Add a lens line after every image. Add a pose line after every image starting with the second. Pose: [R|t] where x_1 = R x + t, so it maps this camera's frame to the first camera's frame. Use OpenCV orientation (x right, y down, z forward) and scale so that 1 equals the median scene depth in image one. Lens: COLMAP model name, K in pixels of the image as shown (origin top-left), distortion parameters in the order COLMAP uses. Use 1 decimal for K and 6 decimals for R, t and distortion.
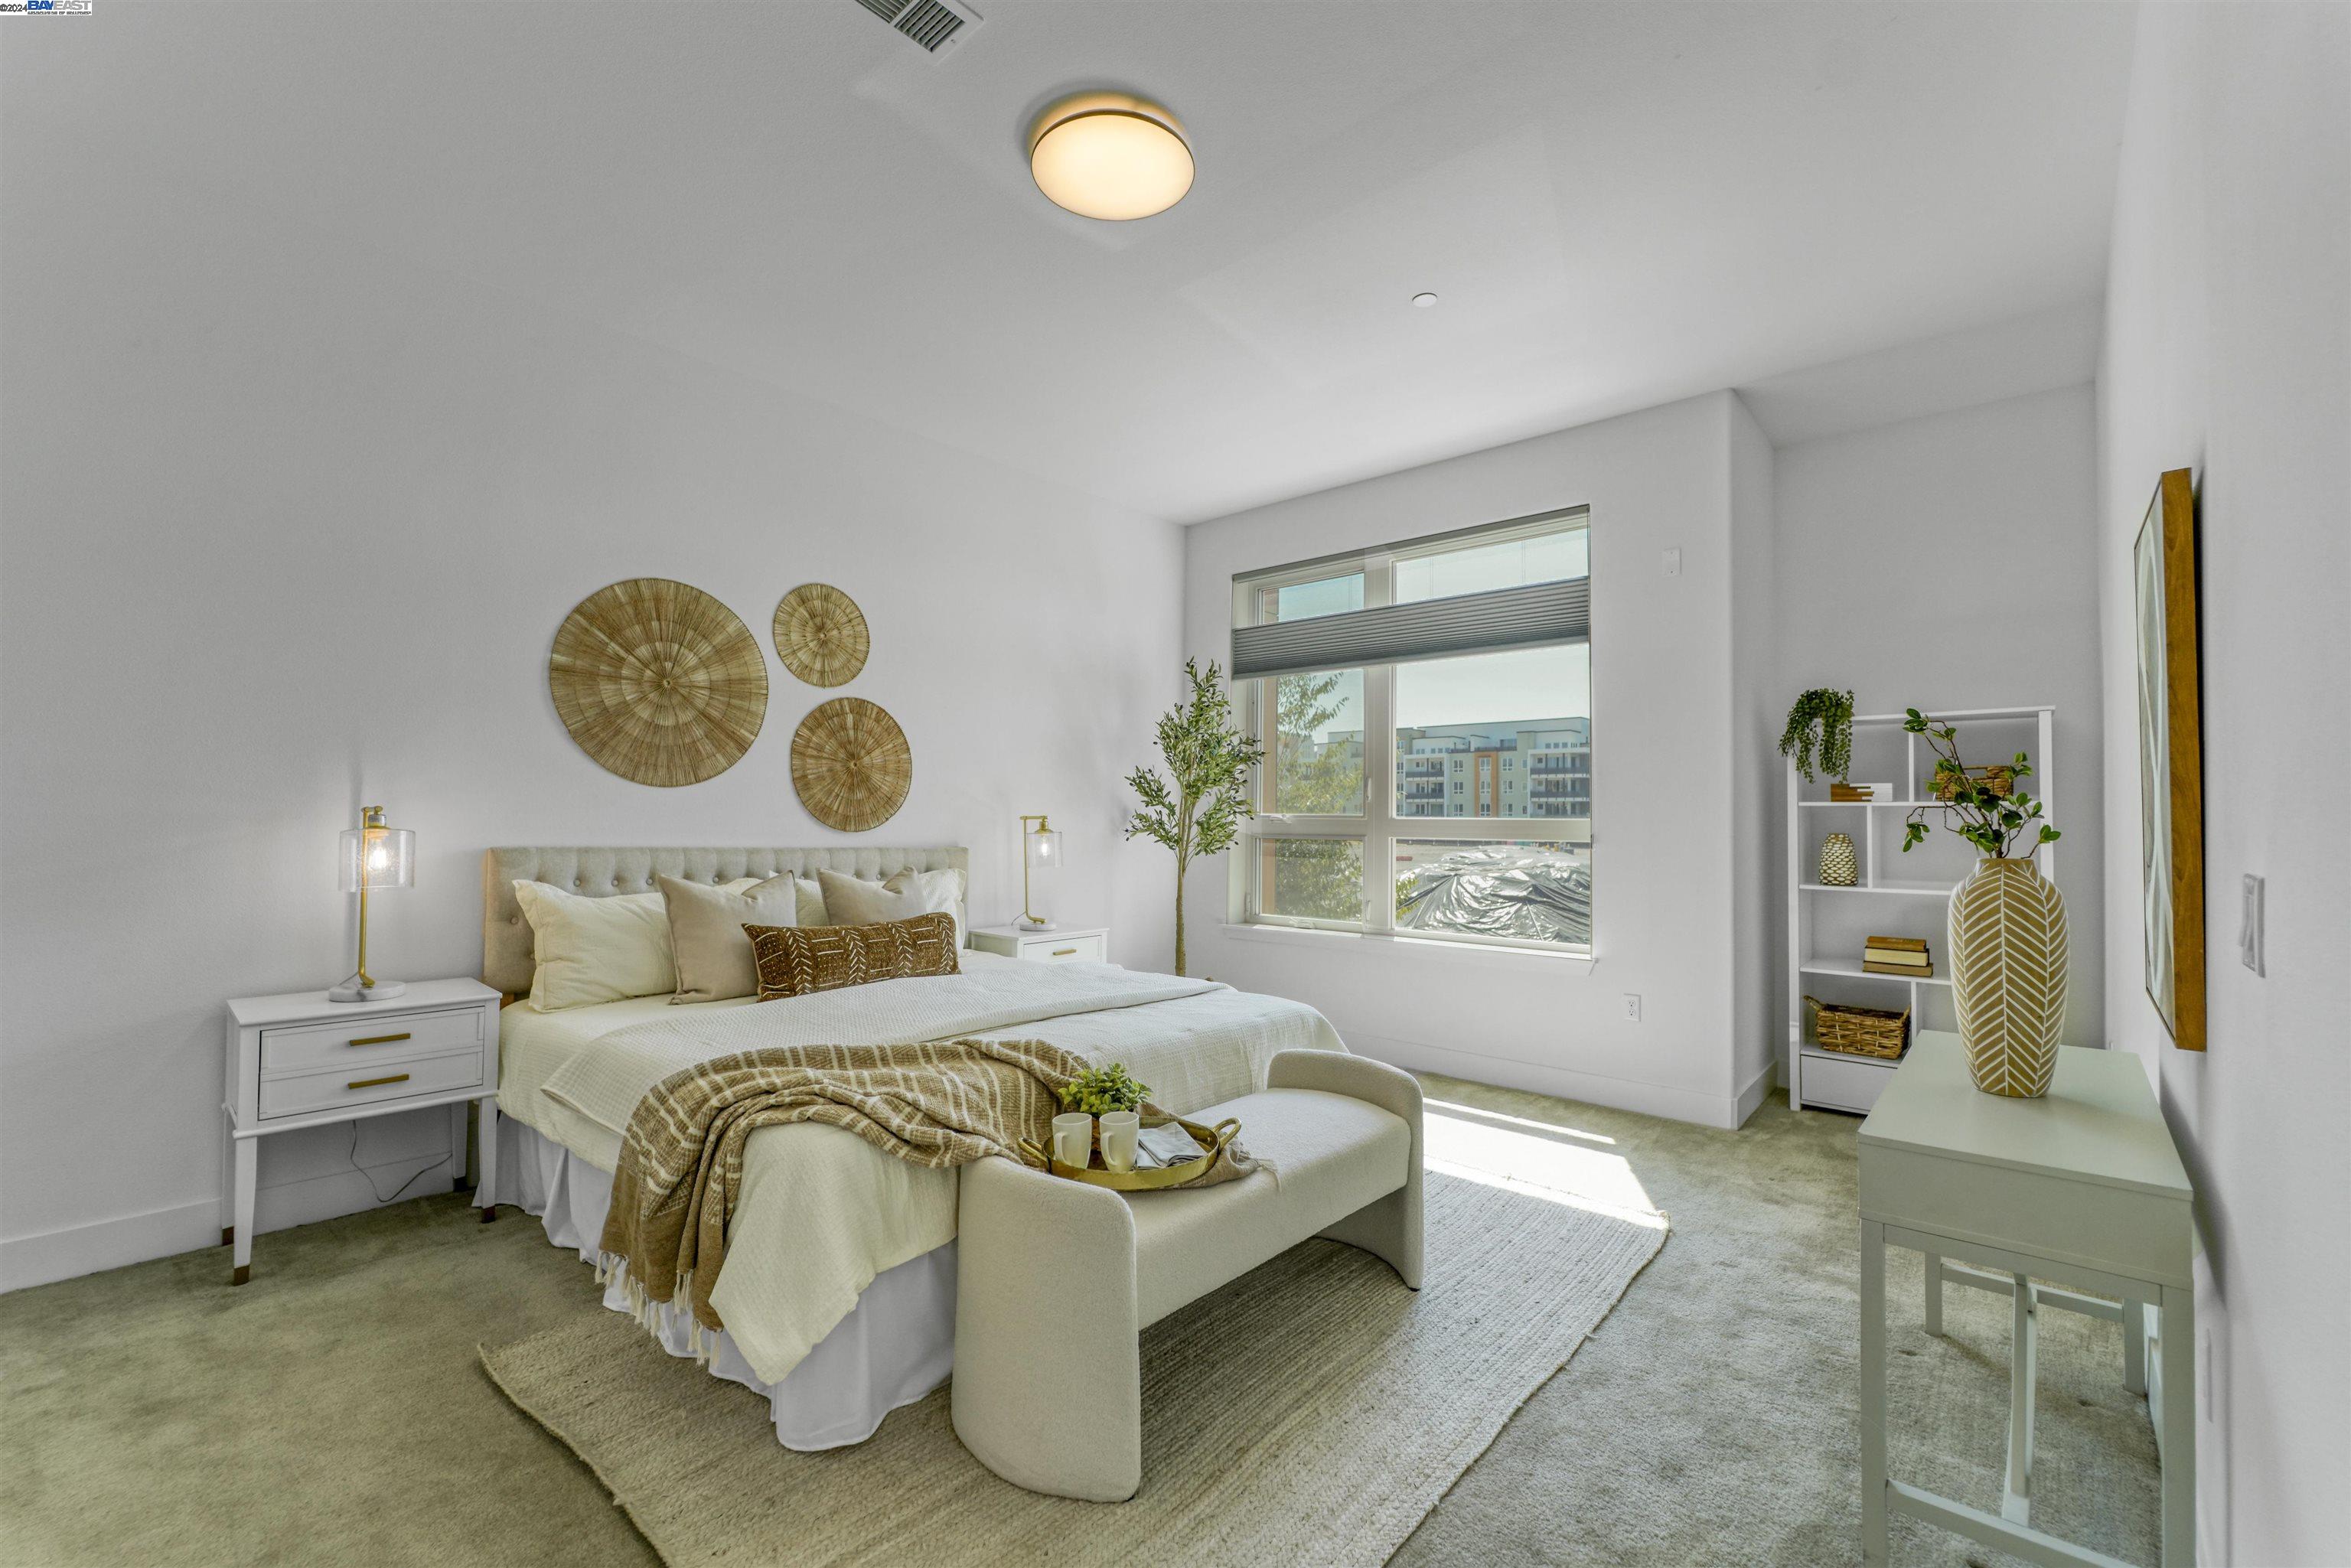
lens RADIAL K [[994.4, 0, 1176.9], [0, 994.4, 802.3], [0, 0, 1]] dist [-0.025089, 0.000268]
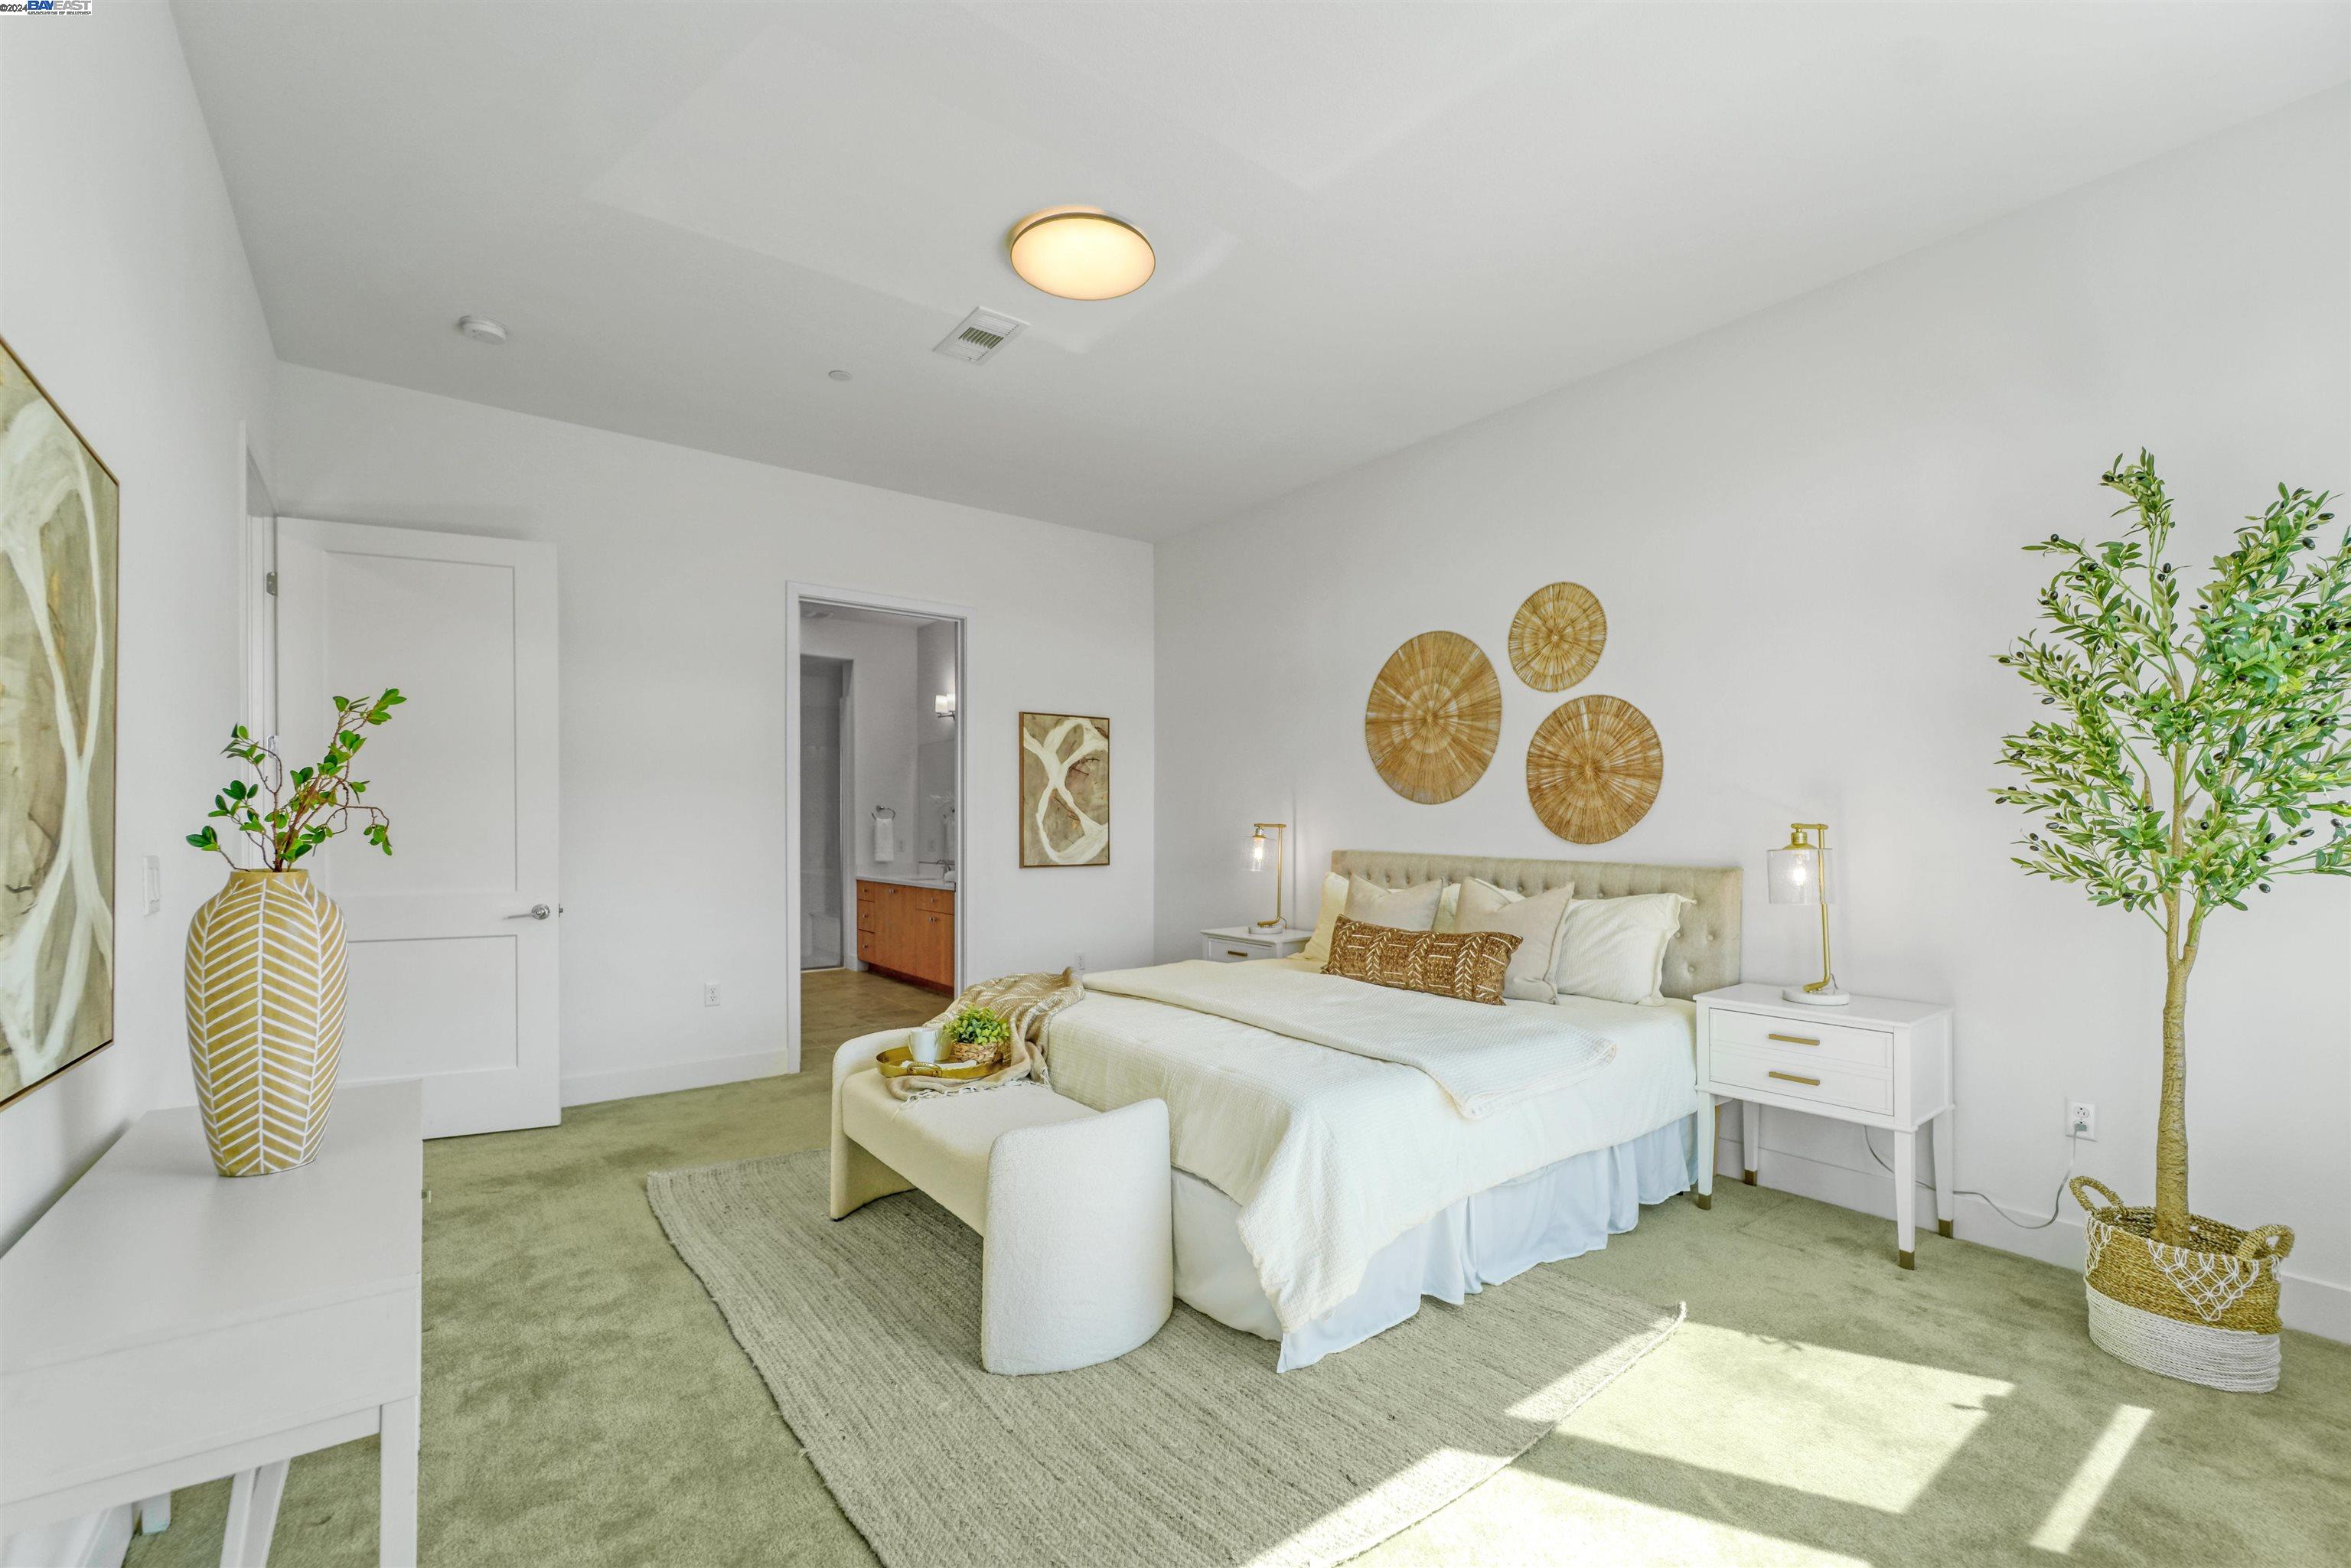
lens RADIAL K [[990.8, 0, 1176.2], [0, 990.8, 831.2], [0, 0, 1]] dist [0.000515, 0.000011]
pose [[-0.201499, -0.005842, -0.979471, 0.775943], [0.014425, 0.999856, -0.008931, 0.025293], [0.979382, -0.015929, -0.201386, 0.997379]]
